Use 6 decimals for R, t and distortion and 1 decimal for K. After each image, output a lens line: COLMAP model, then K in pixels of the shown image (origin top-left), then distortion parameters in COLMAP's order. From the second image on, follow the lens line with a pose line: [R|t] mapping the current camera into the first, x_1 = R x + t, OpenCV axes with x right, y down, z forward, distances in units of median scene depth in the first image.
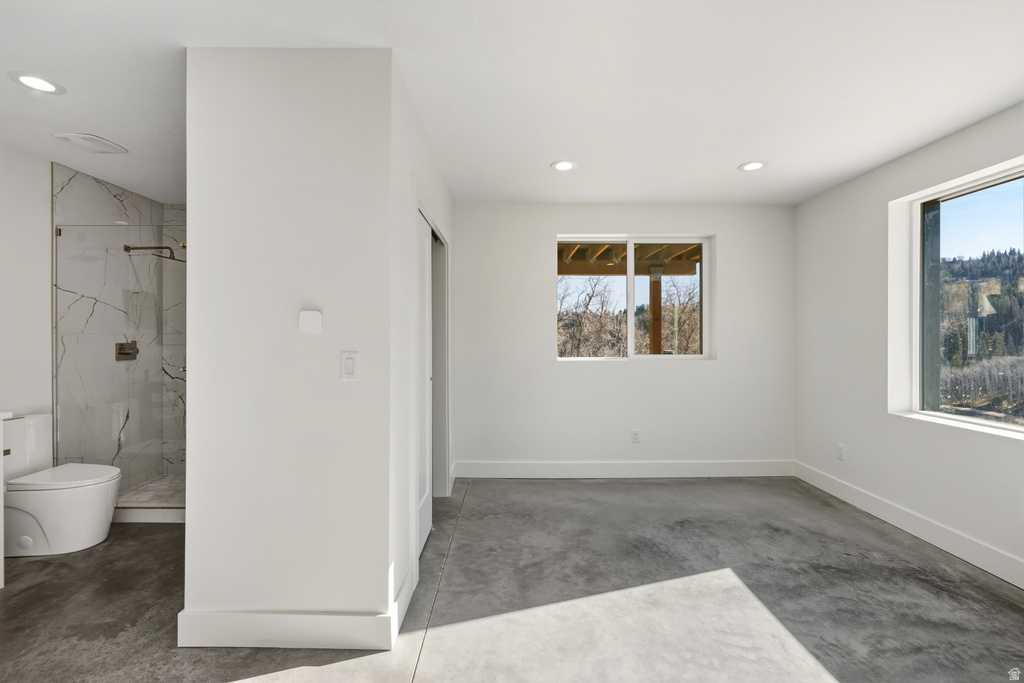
lens RADIAL K [[427.2, 0, 512.0], [0, 427.2, 341.5], [0, 0, 1]] dist [-0.002346, -0.000037]
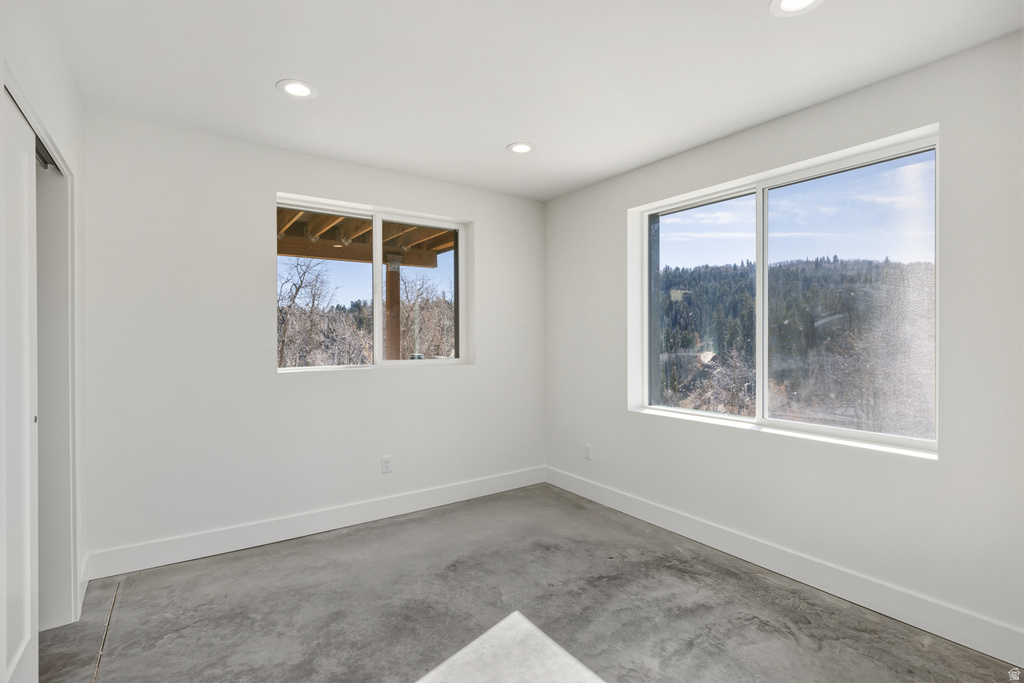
lens RADIAL K [[492.8, 0, 506.6], [0, 492.8, 339.0], [0, 0, 1]] dist [-0.003124, 0.000252]
pose [[0.829815, -0.003786, 0.558026, -0.043171], [0.008273, 0.999951, -0.005518, -0.003526], [-0.557978, 0.009195, 0.829805, 0.163958]]
